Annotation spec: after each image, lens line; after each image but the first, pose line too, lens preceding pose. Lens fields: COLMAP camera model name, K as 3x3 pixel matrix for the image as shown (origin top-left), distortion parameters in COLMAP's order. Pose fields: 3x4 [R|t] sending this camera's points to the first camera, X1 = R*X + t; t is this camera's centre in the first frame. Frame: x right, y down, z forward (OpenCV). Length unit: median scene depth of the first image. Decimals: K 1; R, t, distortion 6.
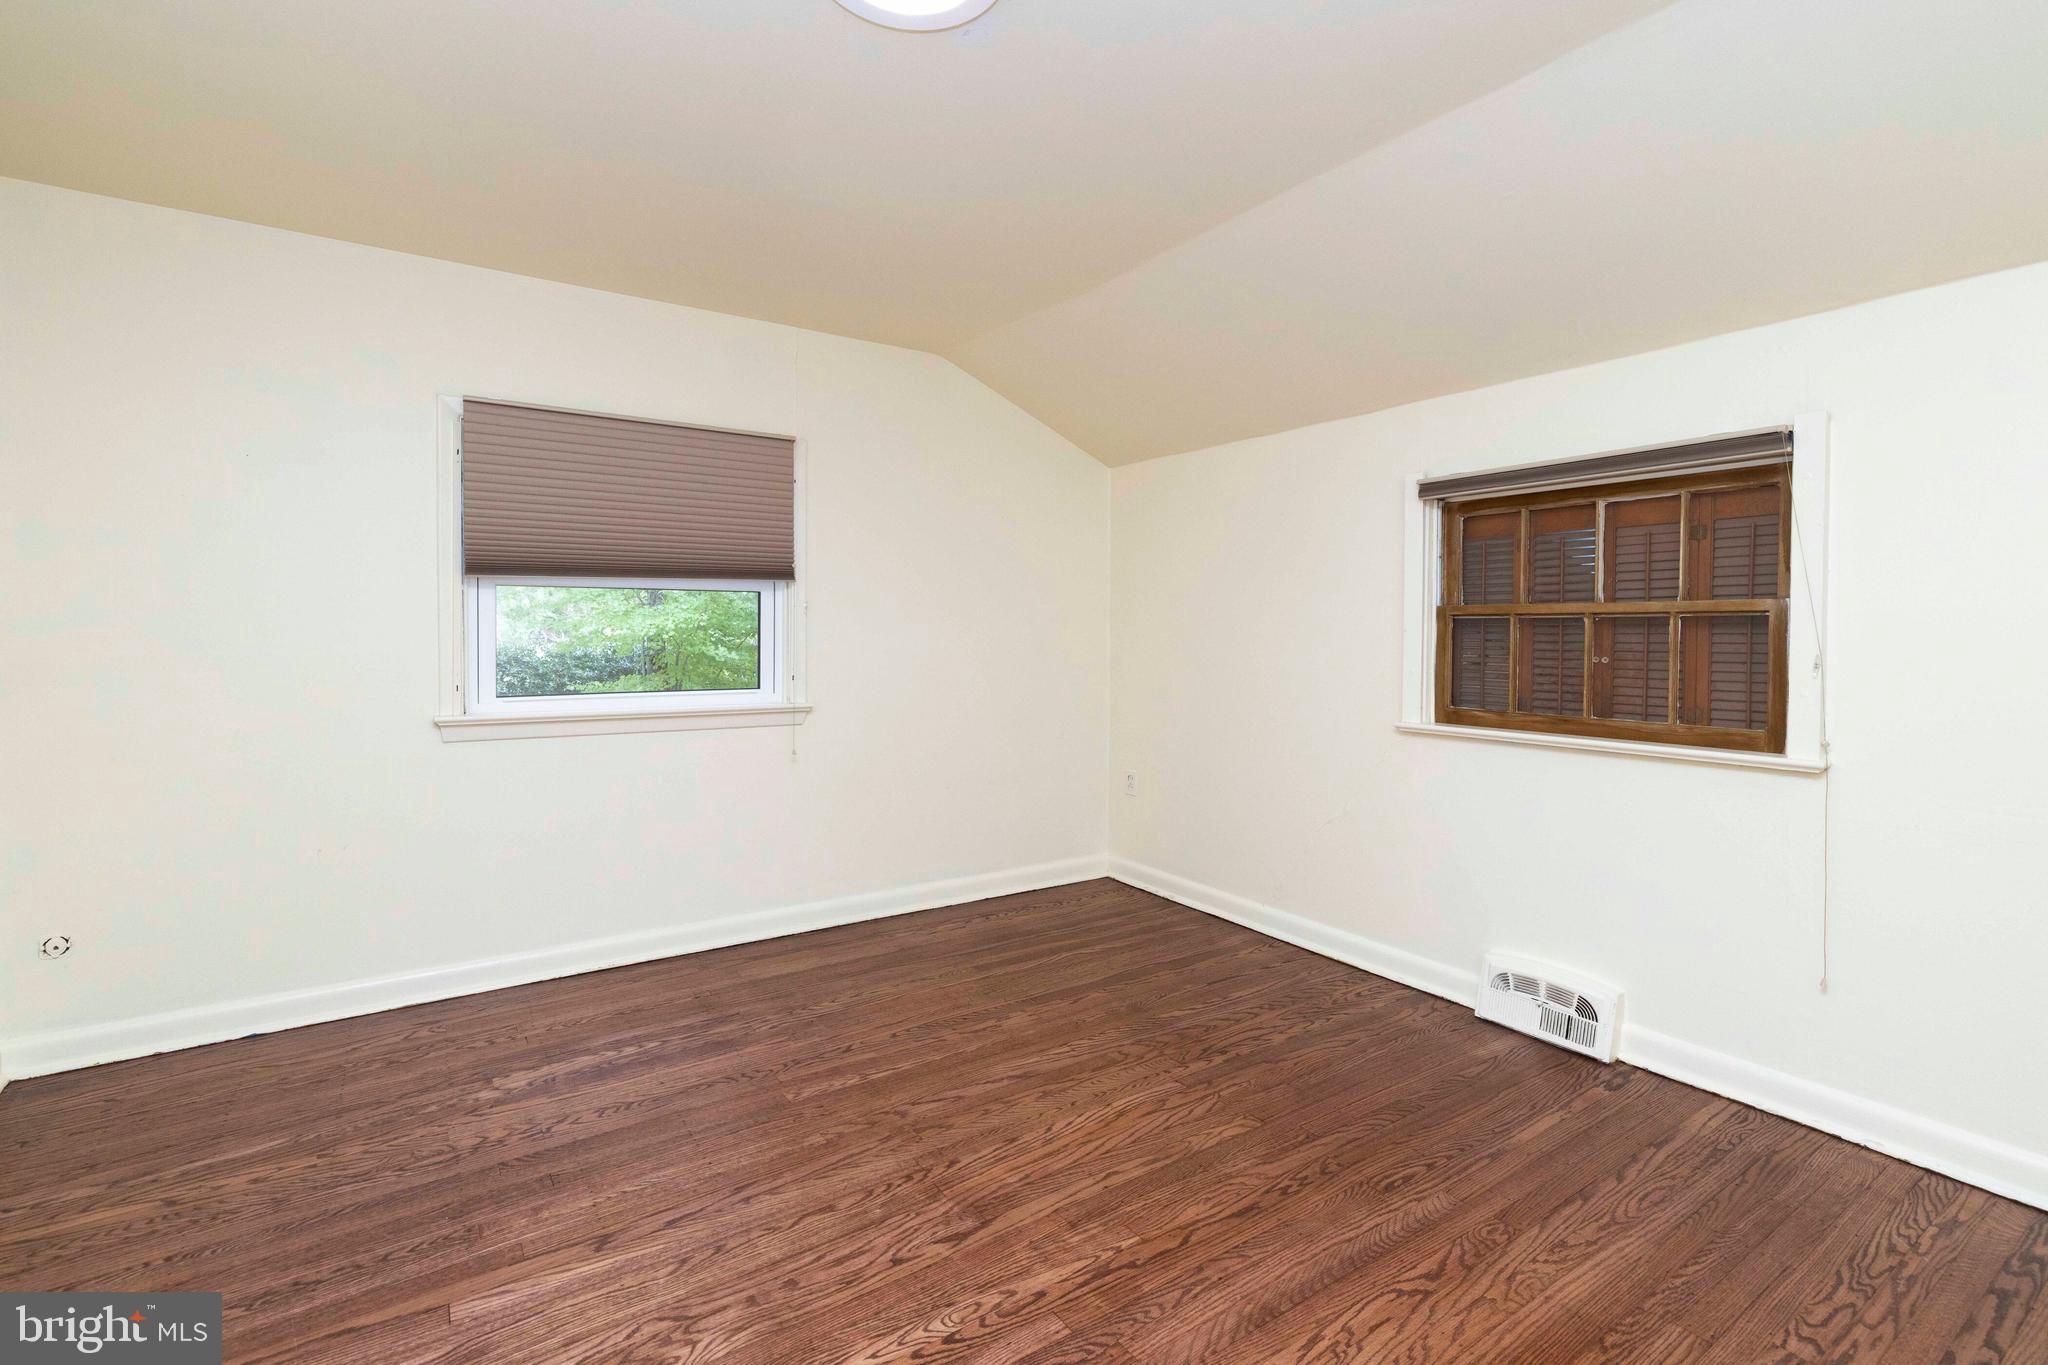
lens RADIAL K [[944.2, 0, 1024.2], [0, 944.2, 650.9], [0, 0, 1]] dist [0.003997, 0.000998]
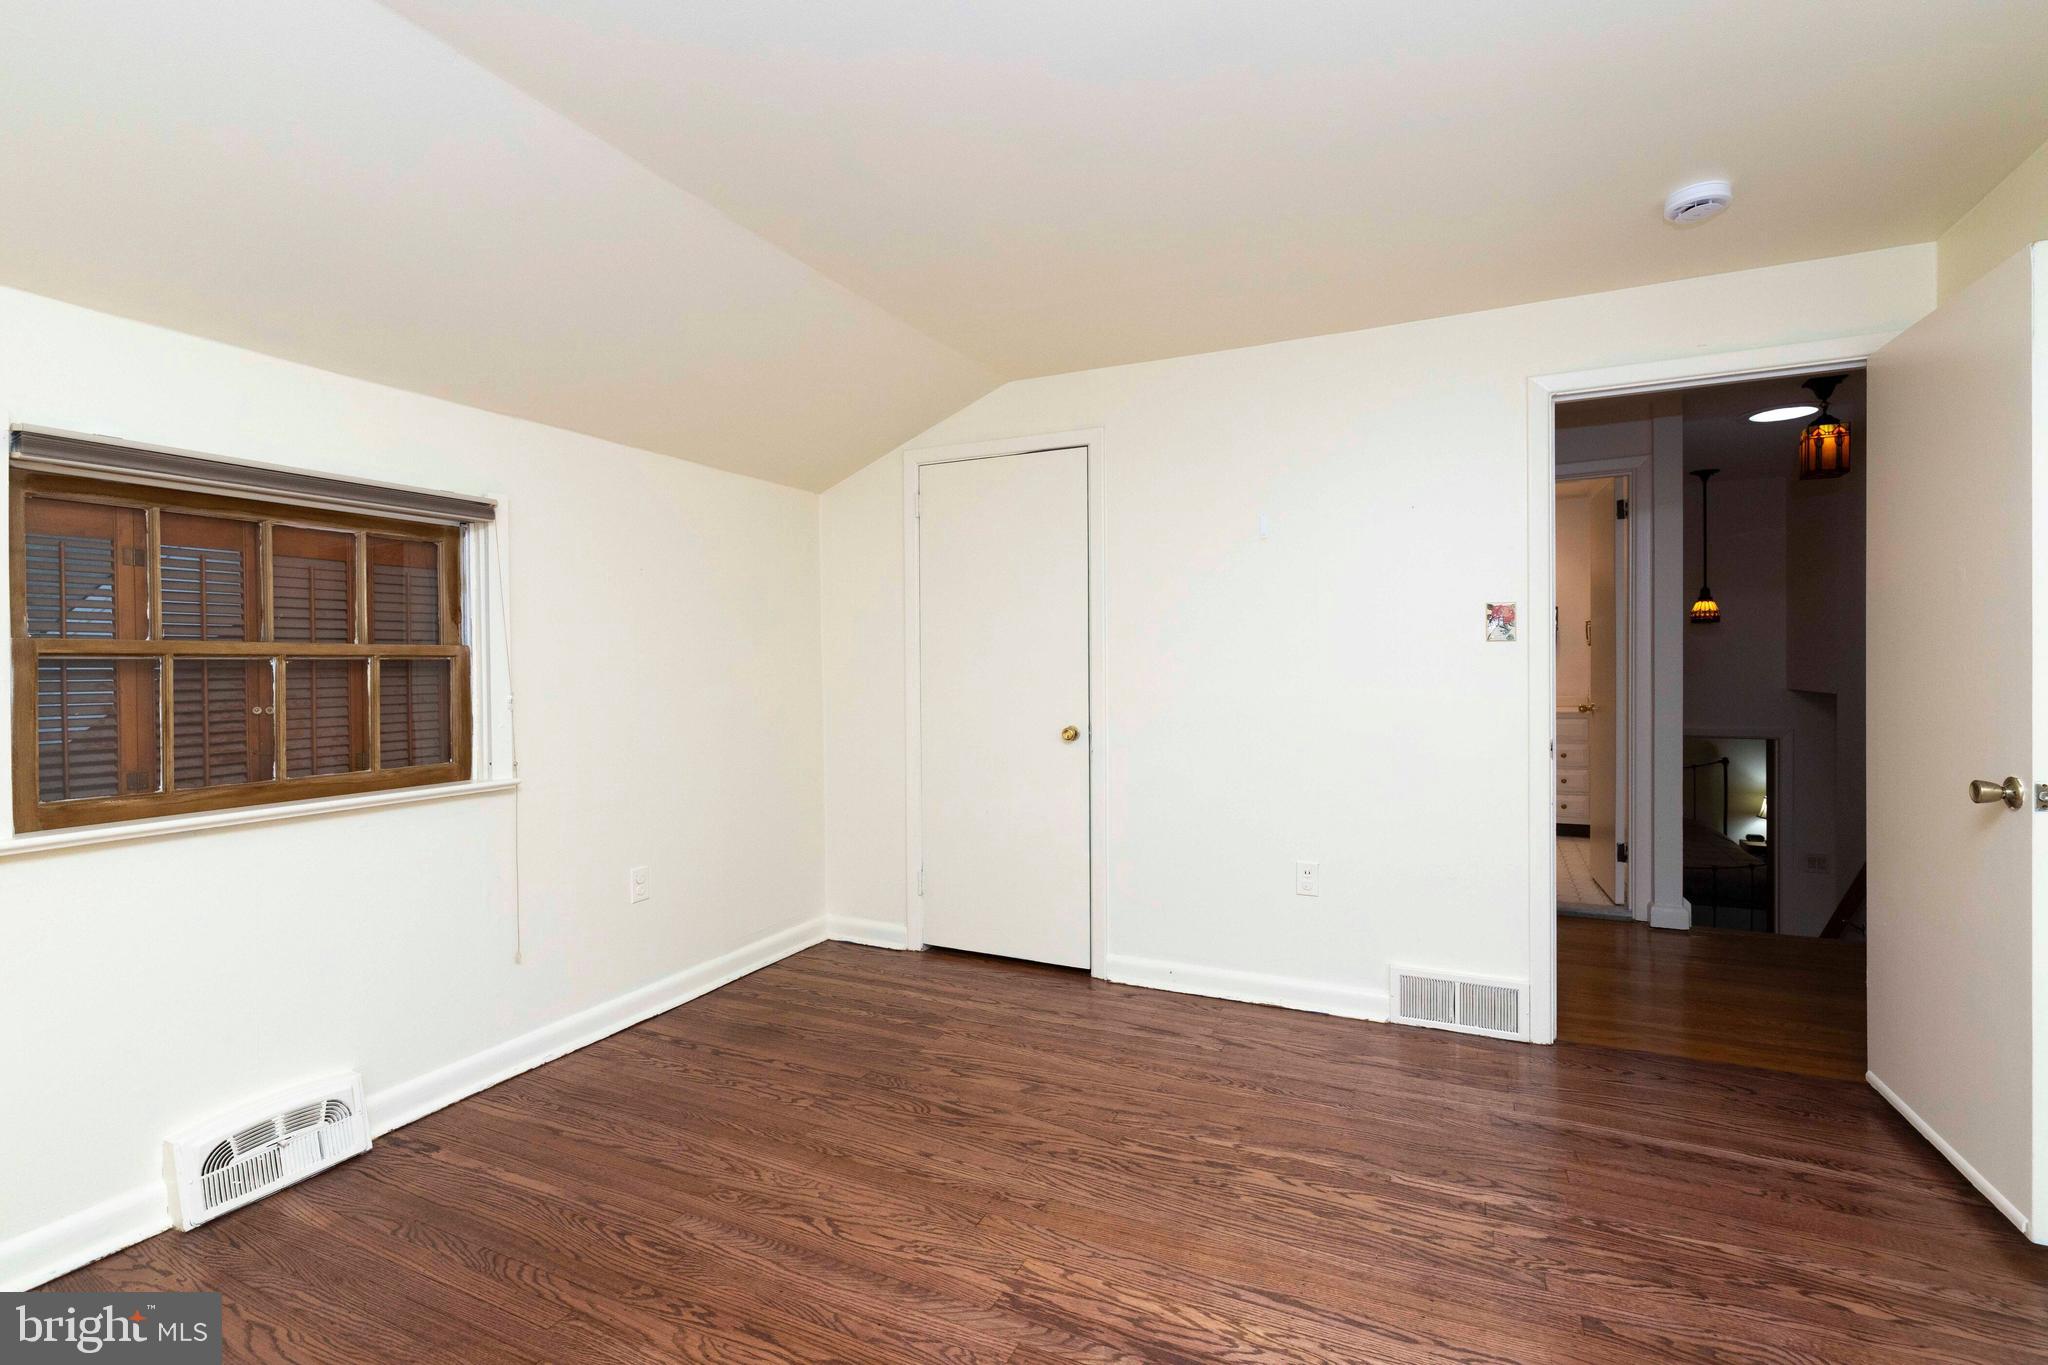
lens RADIAL K [[944.2, 0, 1019.4], [0, 944.2, 671.7], [0, 0, 1]] dist [0.003997, 0.000998]
pose [[-0.517359, -0.005452, 0.855751, -0.525324], [0.020569, 0.999612, 0.018804, -0.031251], [-0.855521, 0.027331, -0.517045, 0.998162]]
